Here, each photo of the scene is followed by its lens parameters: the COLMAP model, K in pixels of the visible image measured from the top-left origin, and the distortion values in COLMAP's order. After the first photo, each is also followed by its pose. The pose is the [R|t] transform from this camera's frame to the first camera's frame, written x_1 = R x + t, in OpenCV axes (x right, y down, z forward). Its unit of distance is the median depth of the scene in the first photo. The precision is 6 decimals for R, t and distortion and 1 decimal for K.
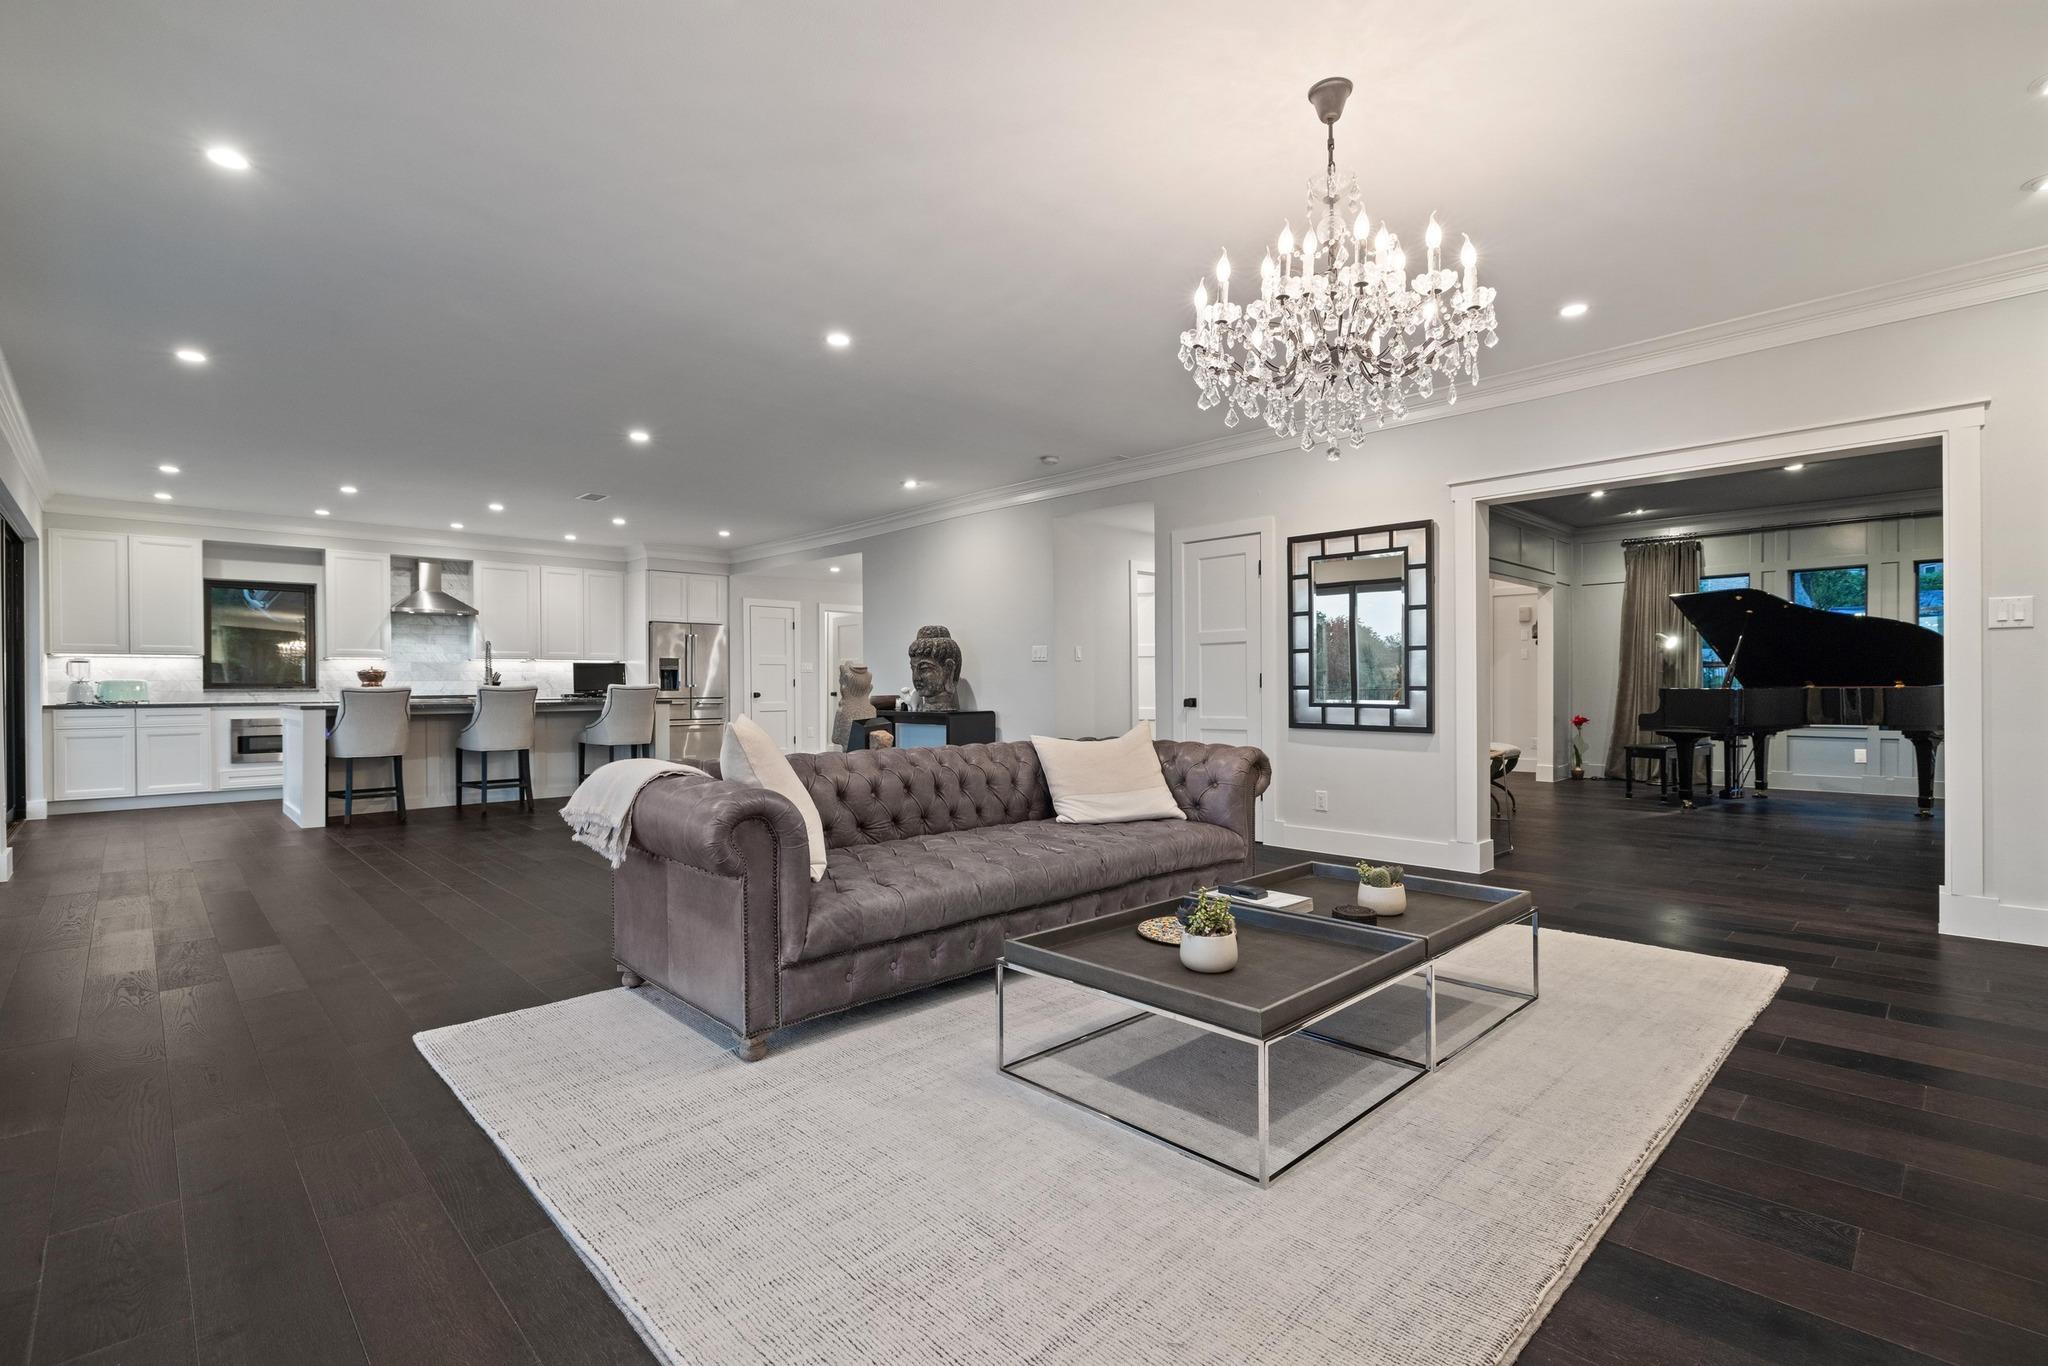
lens RADIAL K [[933.9, 0, 1014.4], [0, 933.9, 688.3], [0, 0, 1]] dist [-0.000146, -0.000062]
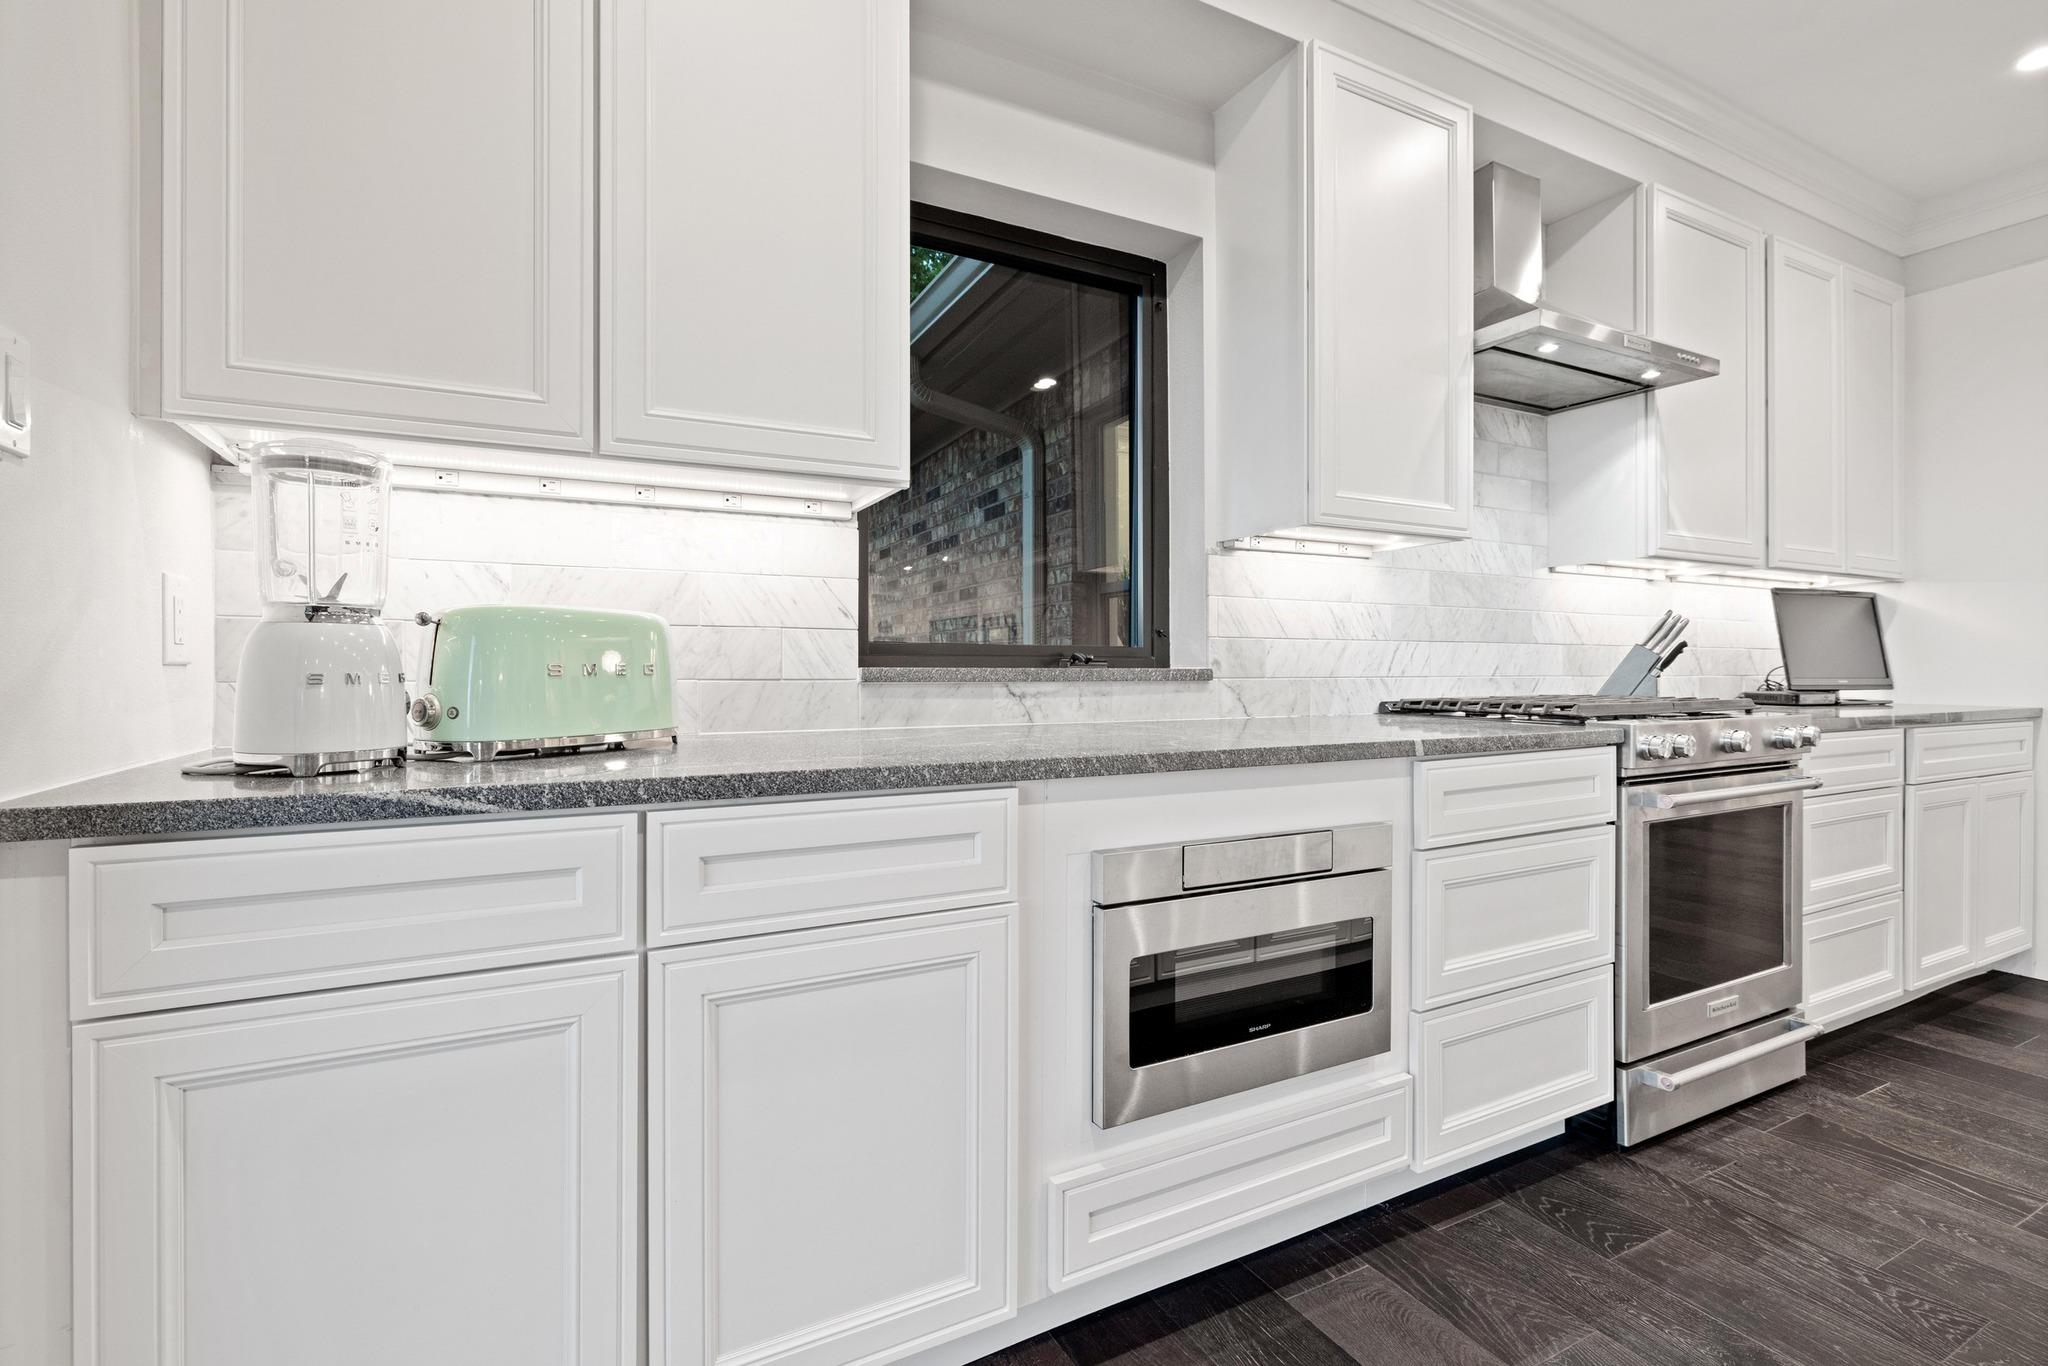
lens RADIAL K [[933.9, 0, 1020.4], [0, 933.9, 674.7], [0, 0, 1]] dist [-0.000146, -0.000062]
pose [[0.961513, 0.006591, -0.274680, -0.792276], [-0.006206, 0.999978, 0.002272, 0.001962], [0.274689, -0.000480, 0.961533, 0.823616]]
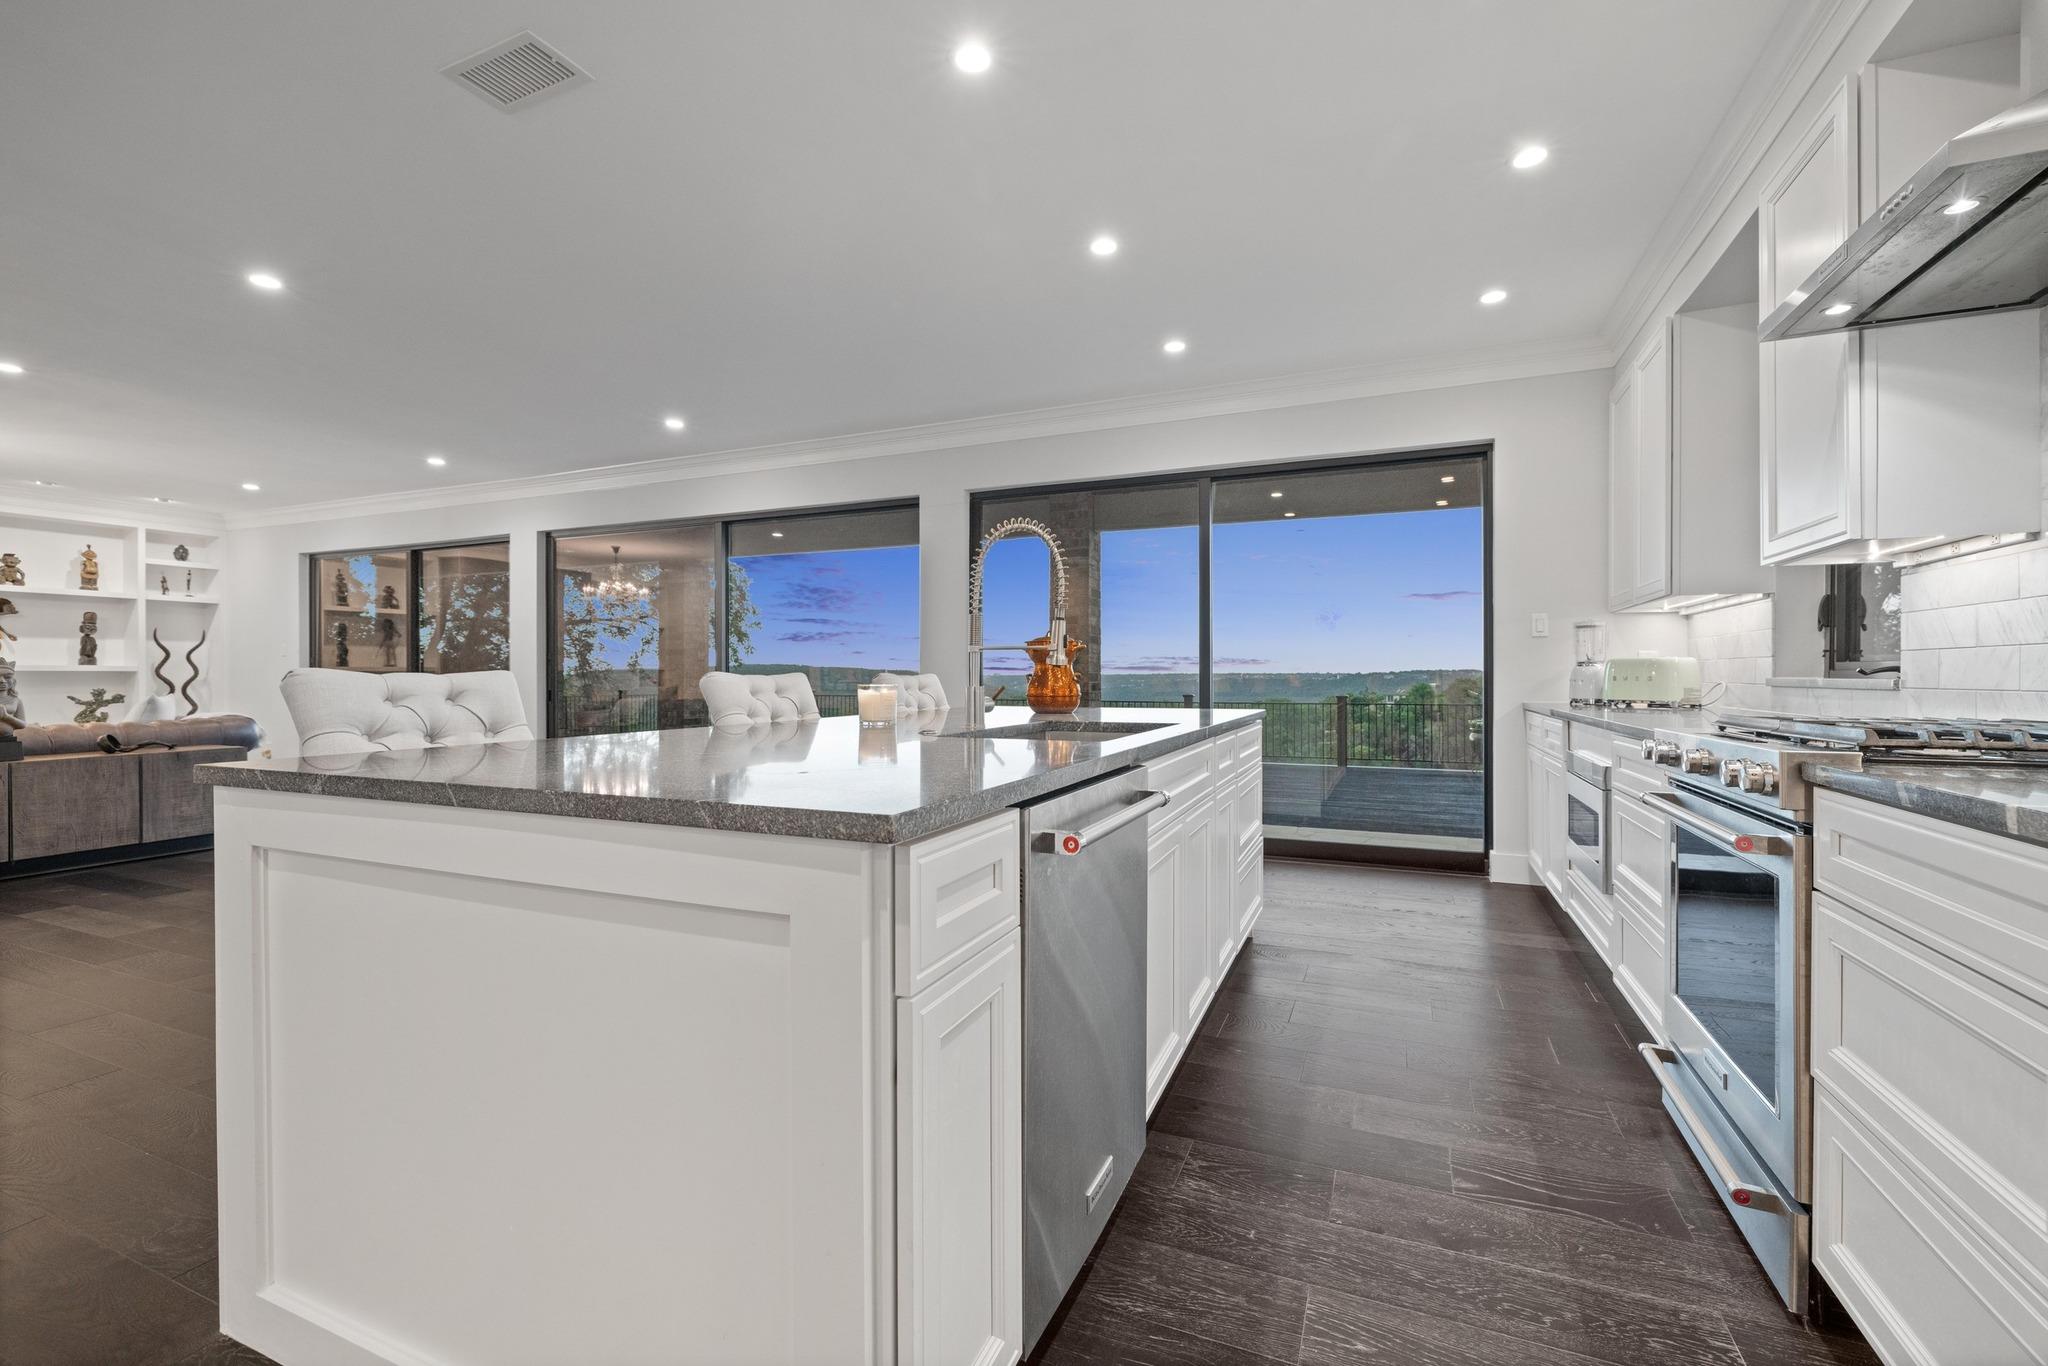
lens RADIAL K [[866.6, 0, 1040.1], [0, 866.6, 678.5], [0, 0, 1]] dist [0.013183, 0.000873]
pose [[-0.915471, 0.006137, -0.402336, -0.456692], [0.004009, 0.999973, 0.006131, -0.002415], [0.402363, 0.004000, -0.915471, 1.236182]]
